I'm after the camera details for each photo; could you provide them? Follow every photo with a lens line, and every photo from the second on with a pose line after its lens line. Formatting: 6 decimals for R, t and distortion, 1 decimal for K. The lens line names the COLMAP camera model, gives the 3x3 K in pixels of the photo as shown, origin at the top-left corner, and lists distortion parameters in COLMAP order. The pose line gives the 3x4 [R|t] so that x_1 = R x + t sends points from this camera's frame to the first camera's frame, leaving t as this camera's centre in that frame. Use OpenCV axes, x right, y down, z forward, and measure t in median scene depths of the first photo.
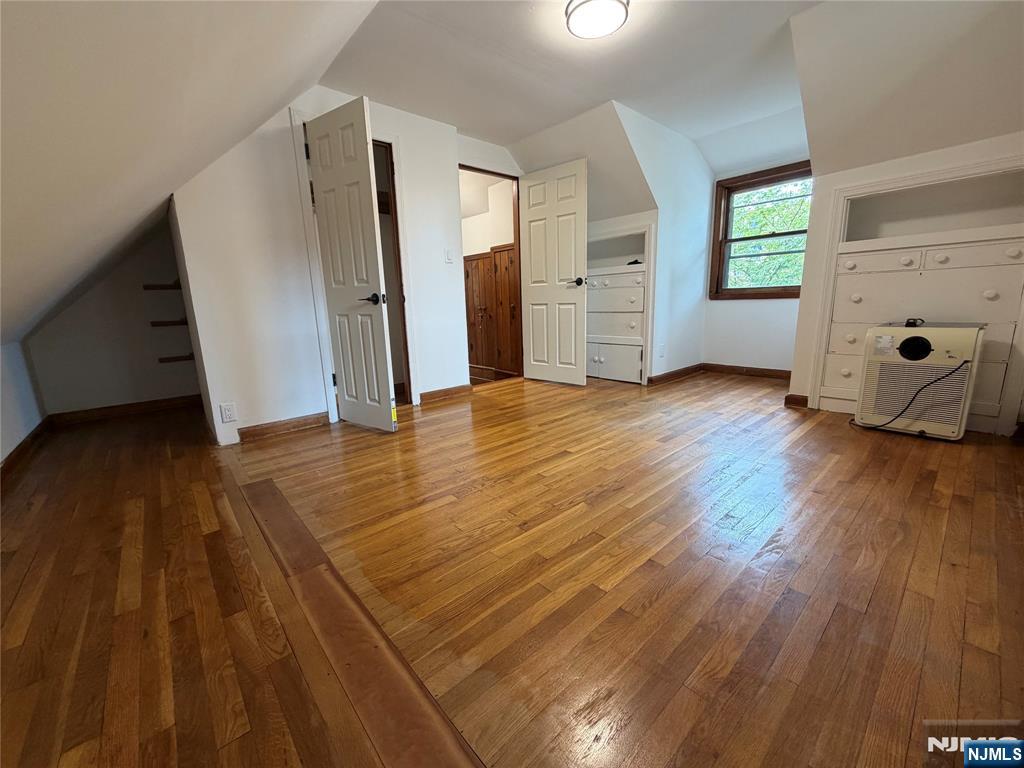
lens RADIAL K [[408.5, 0, 512.0], [0, 408.5, 384.0], [0, 0, 1]] dist [0.000203, -0.000041]
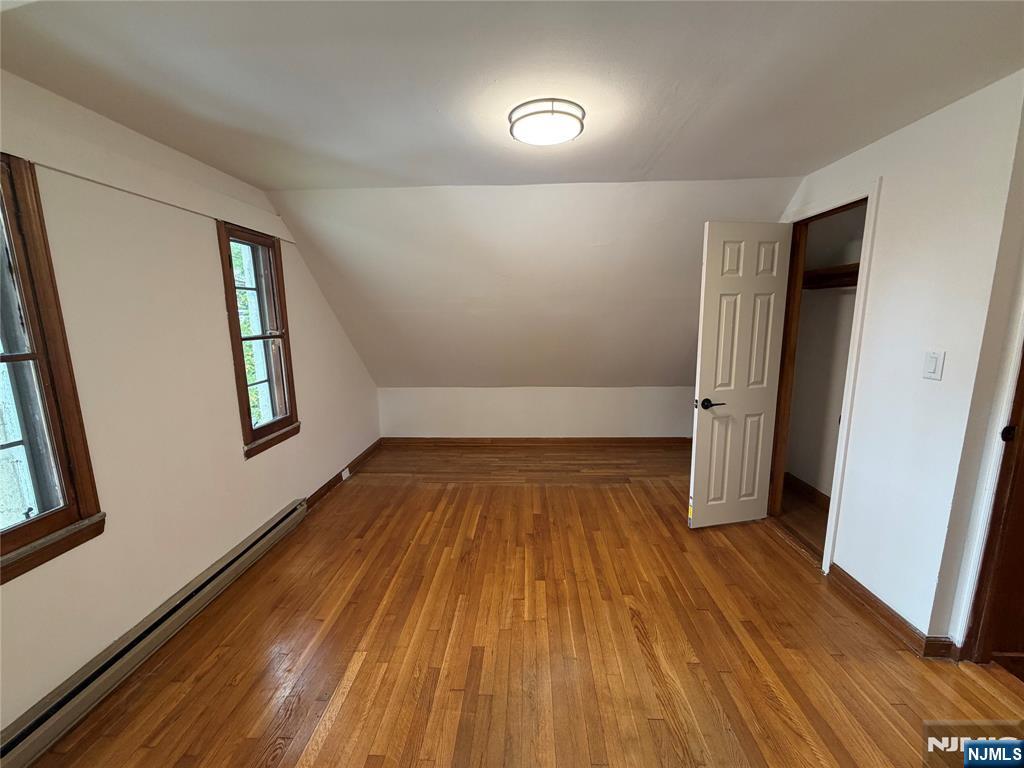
lens RADIAL K [[408.5, 0, 512.0], [0, 408.5, 384.0], [0, 0, 1]] dist [0.000203, -0.000041]
pose [[-0.690991, 0.162736, -0.704307, 0.845146], [-0.107192, 0.940490, 0.322473, -0.622909], [0.714871, 0.298322, -0.632426, 1.502225]]
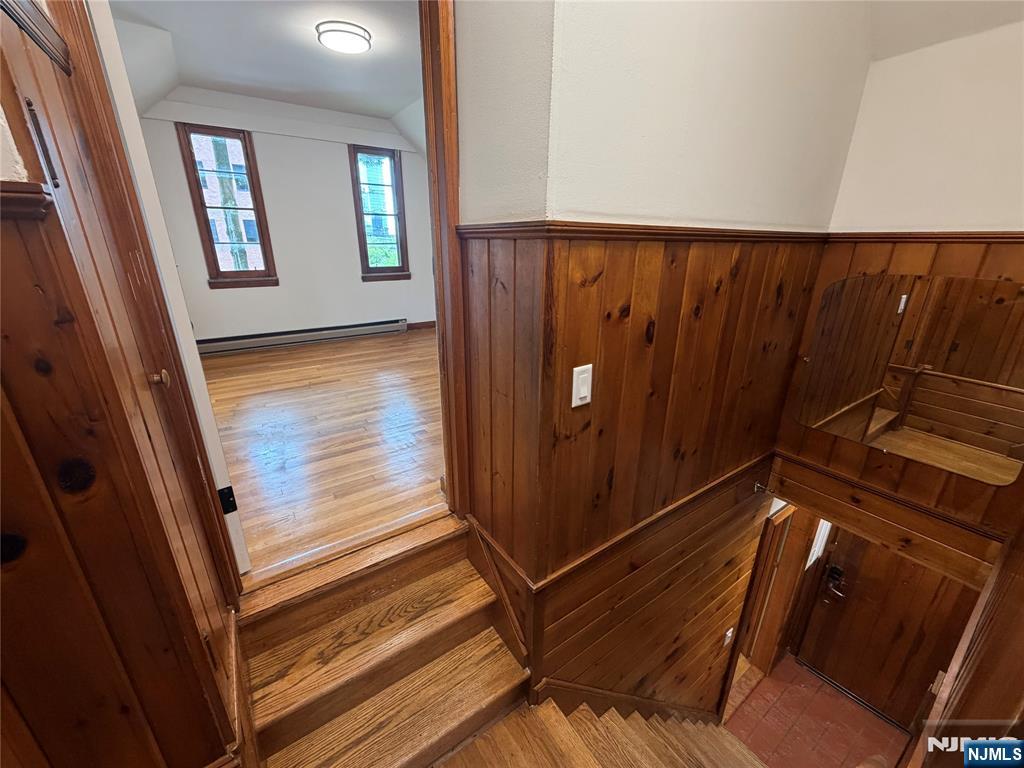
lens RADIAL K [[408.5, 0, 512.0], [0, 408.5, 384.0], [0, 0, 1]] dist [0.000203, -0.000041]
pose [[-0.993094, -0.011280, 0.116775, -0.420196], [0.050801, 0.855865, 0.514699, -0.587308], [-0.105749, 0.517077, -0.849381, 2.321176]]
